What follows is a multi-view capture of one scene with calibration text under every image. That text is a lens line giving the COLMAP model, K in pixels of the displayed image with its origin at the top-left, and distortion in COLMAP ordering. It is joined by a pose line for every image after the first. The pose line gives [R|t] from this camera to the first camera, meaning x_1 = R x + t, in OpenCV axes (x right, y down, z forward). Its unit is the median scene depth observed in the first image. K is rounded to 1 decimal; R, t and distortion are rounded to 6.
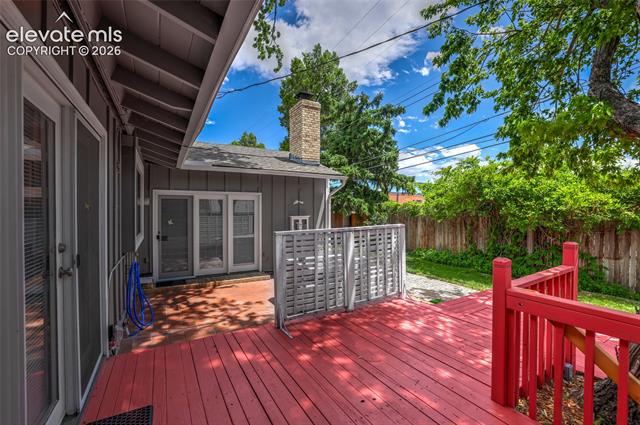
lens RADIAL K [[275.0, 0, 315.1], [0, 275.0, 210.7], [0, 0, 1]] dist [-0.048239, 0.017433]
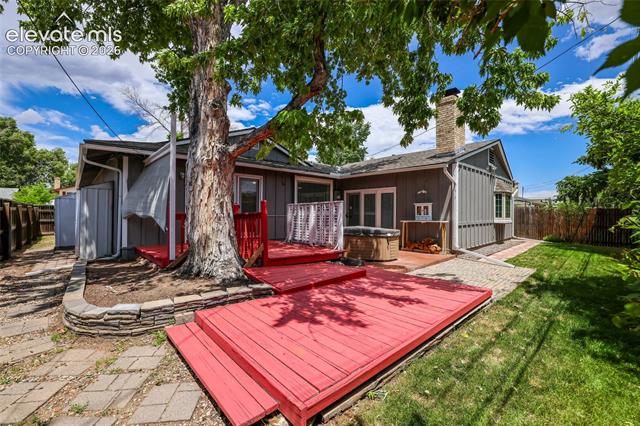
lens RADIAL K [[278.3, 0, 320.0], [0, 278.3, 213.0], [0, 0, 1]] dist [-0.001137, 0.000014]
pose [[0.247794, -0.002410, -0.968810, 1.035346], [-0.012799, 0.999901, -0.005761, 0.076943], [0.968728, 0.013827, 0.247739, 0.281371]]
